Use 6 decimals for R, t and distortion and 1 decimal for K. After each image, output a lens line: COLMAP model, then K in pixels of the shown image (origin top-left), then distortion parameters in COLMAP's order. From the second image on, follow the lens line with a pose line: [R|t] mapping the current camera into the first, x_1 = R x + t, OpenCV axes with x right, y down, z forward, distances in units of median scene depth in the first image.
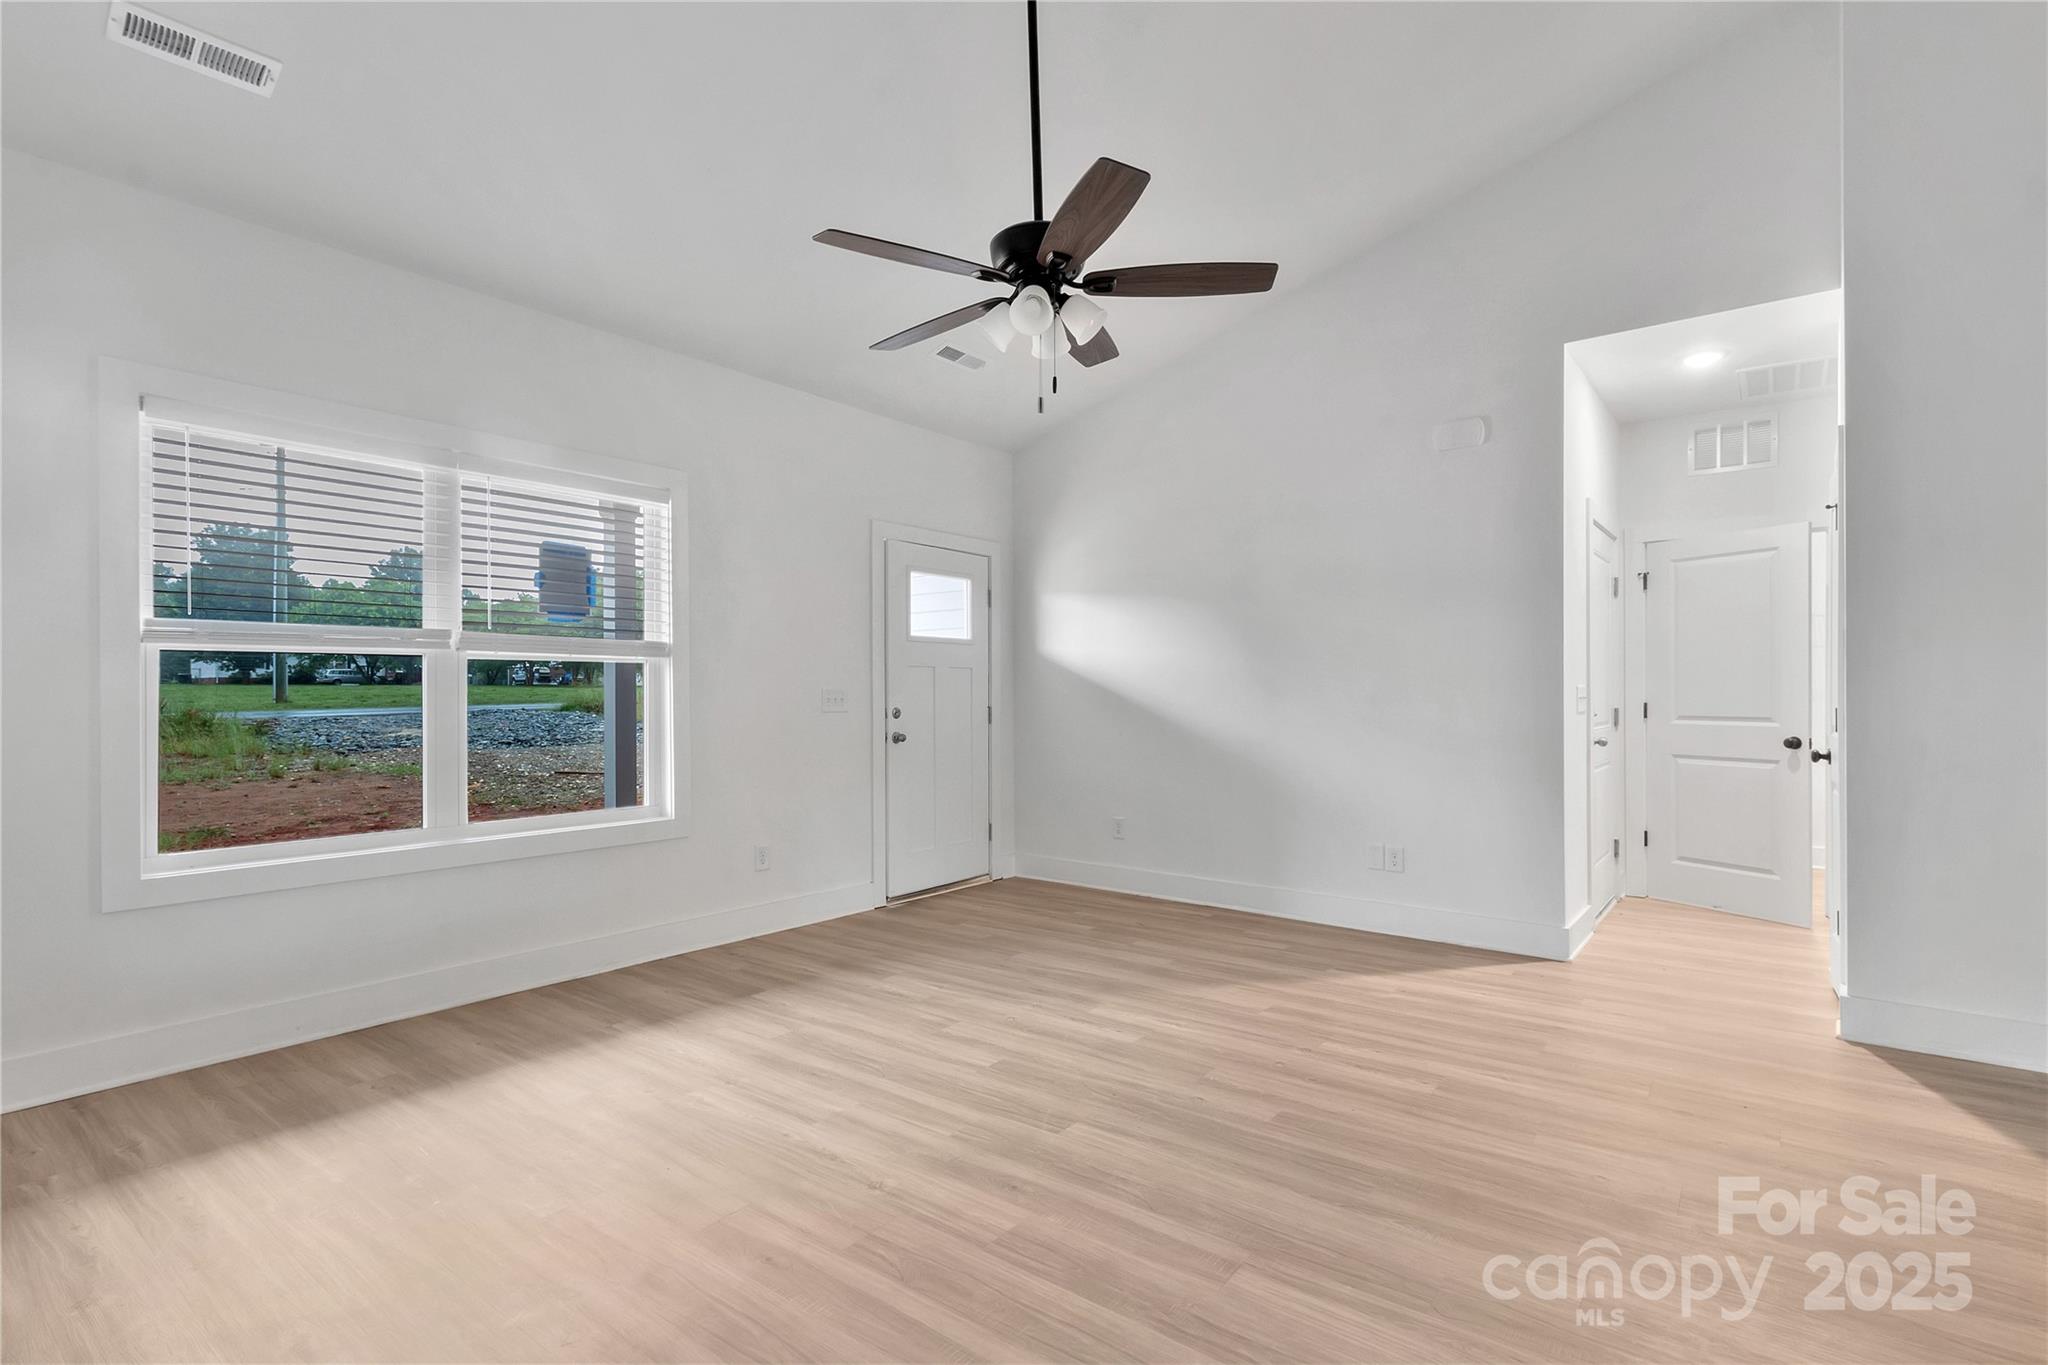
lens RADIAL K [[977.7, 0, 1013.3], [0, 977.7, 688.7], [0, 0, 1]] dist [0.003017, 0.000443]
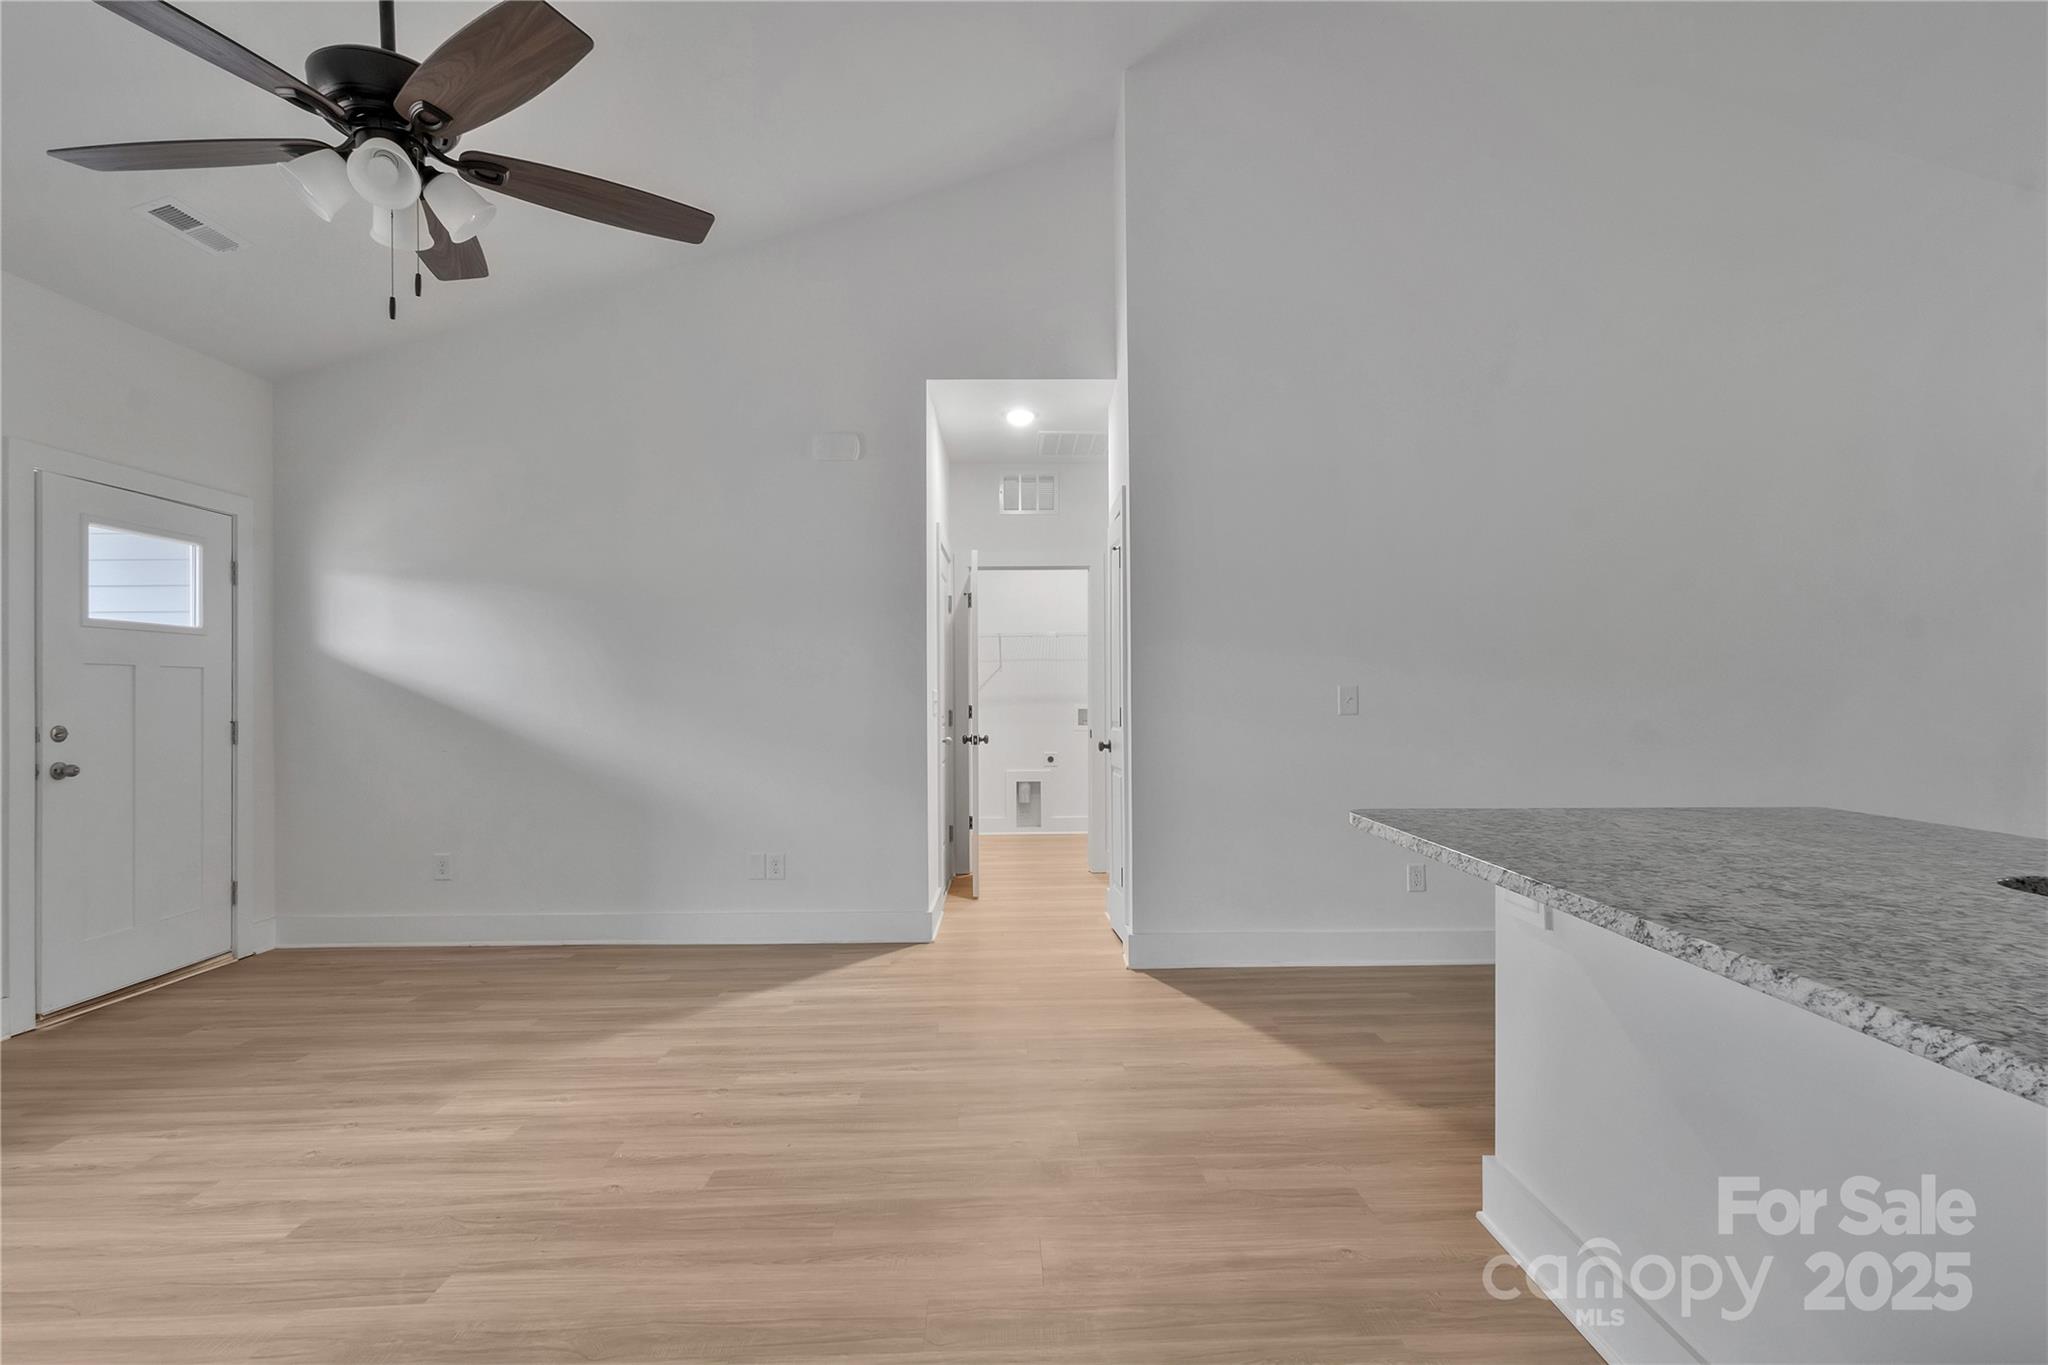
lens RADIAL K [[971.0, 0, 1029.4], [0, 971.0, 684.7], [0, 0, 1]] dist [0.004341, 0.000069]
pose [[0.769453, 0.002346, 0.638699, -0.057980], [0.004496, 0.999949, -0.009089, 0.000840], [-0.638688, 0.009865, 0.769403, 0.114033]]
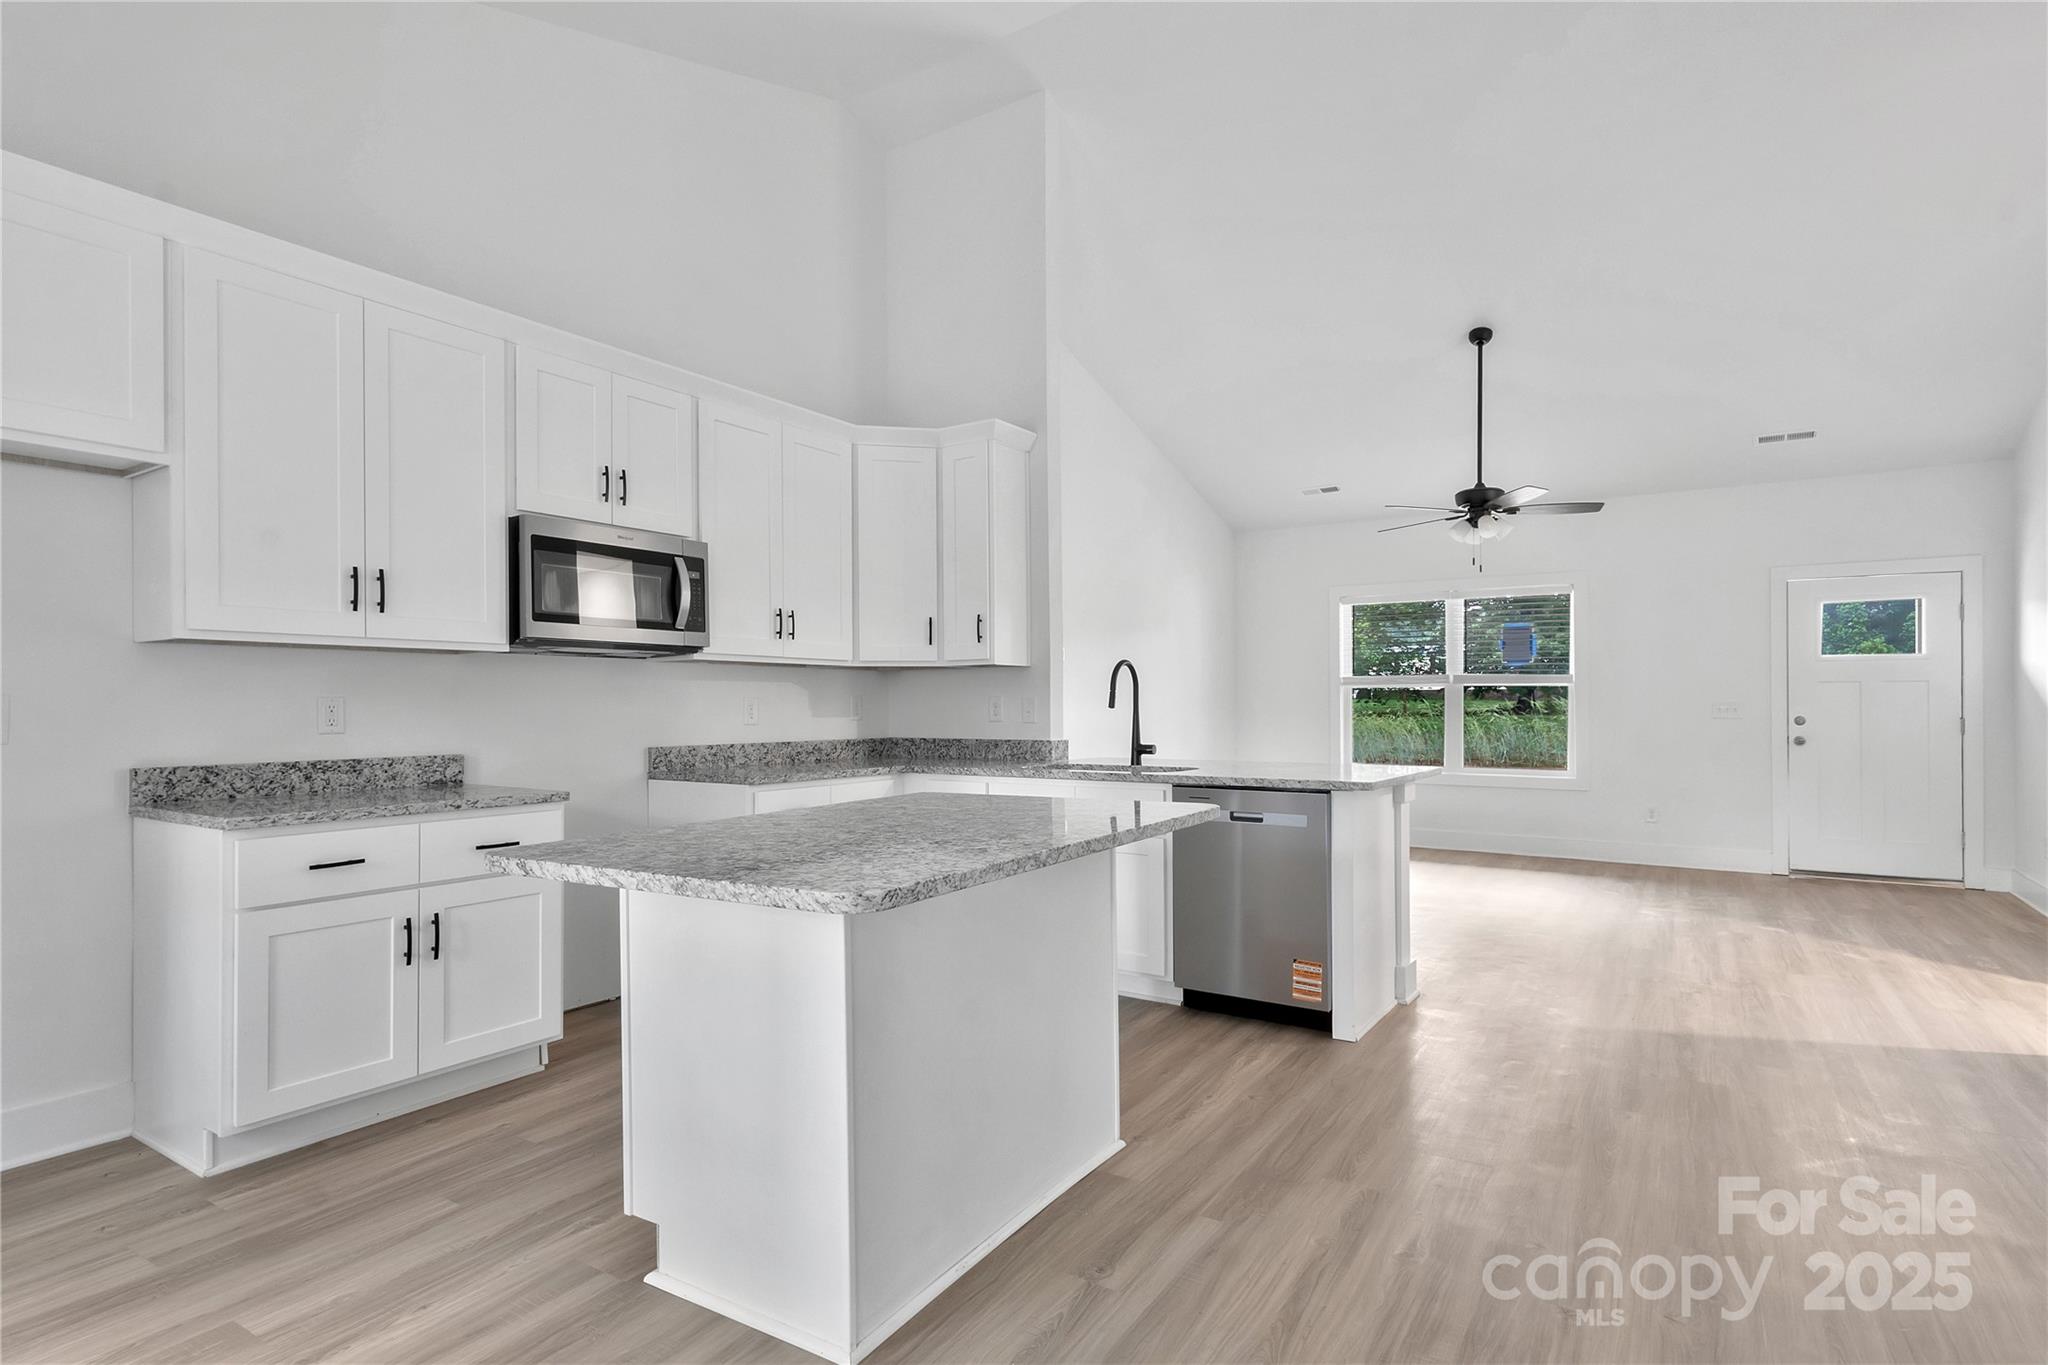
lens RADIAL K [[1056.9, 0, 1029.2], [0, 1056.9, 687.5], [0, 0, 1]] dist [0.026058, 0.000098]
pose [[0.103200, -0.015550, -0.994539, 1.821676], [0.004272, 0.999875, -0.015190, -0.000067], [0.994651, -0.002681, 0.103254, -0.161509]]
